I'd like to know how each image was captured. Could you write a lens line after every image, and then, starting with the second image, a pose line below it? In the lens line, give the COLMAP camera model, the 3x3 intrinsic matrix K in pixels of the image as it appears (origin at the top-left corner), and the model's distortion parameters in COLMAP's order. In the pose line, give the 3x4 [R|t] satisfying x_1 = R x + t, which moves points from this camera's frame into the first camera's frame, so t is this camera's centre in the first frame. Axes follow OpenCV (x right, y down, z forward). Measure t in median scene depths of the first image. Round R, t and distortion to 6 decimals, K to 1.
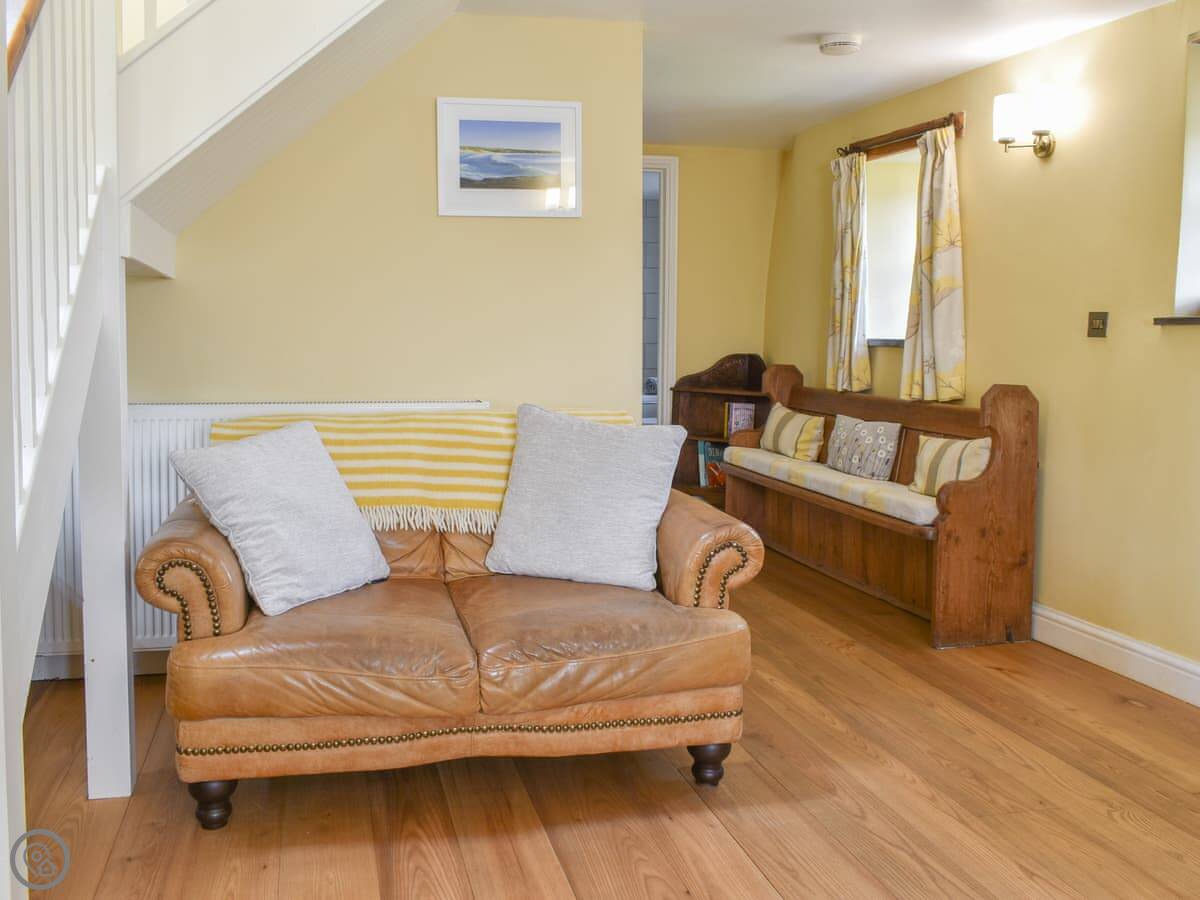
lens RADIAL K [[1005.7, 0, 533.2], [0, 1005.7, 377.3], [0, 0, 1]] dist [-0.021039, -0.004283]
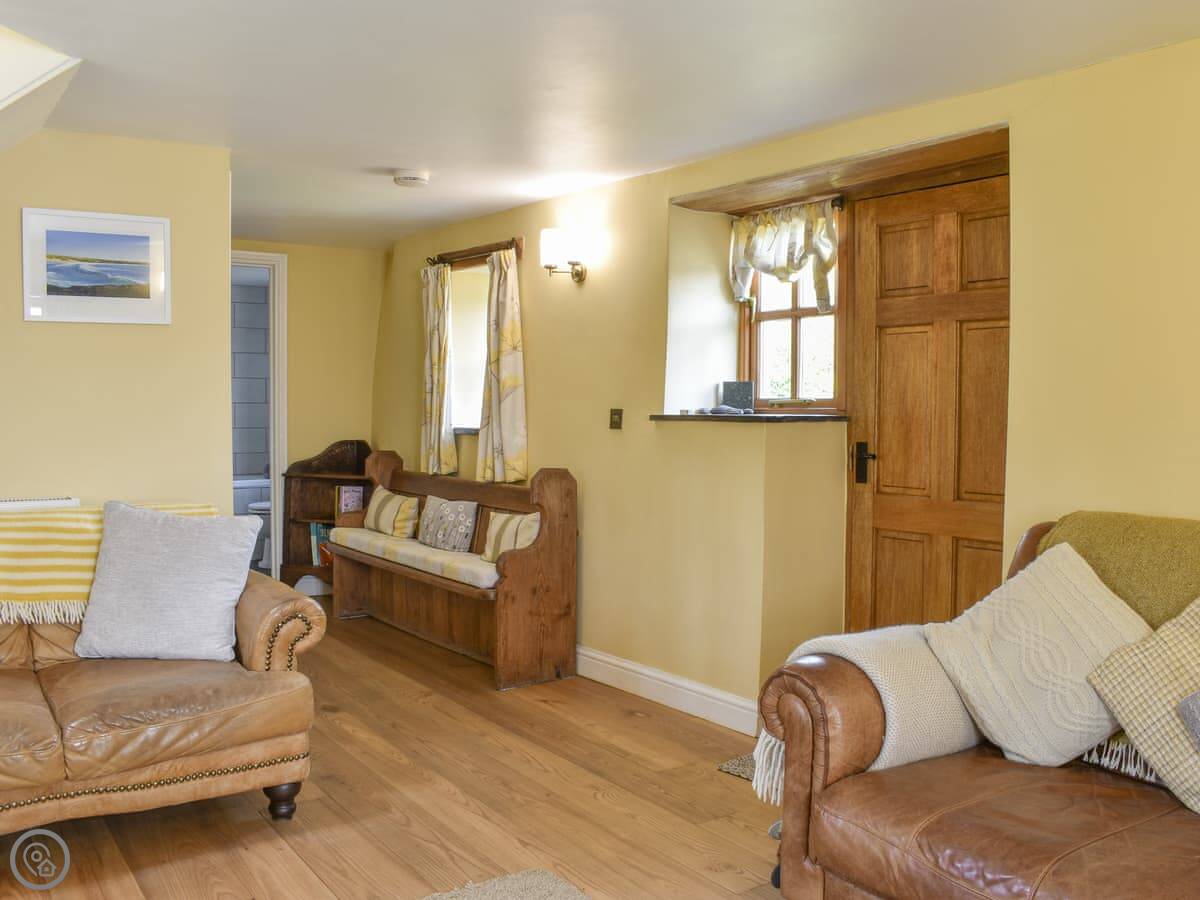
lens RADIAL K [[1004.1, 0, 604.6], [0, 1004.1, 448.9], [0, 0, 1]] dist [-0.089793, 0.014033]
pose [[0.913556, -0.017336, 0.406343, 0.053733], [0.018841, 0.999822, 0.000297, -0.021796], [-0.406276, 0.007385, 0.913721, -0.202120]]
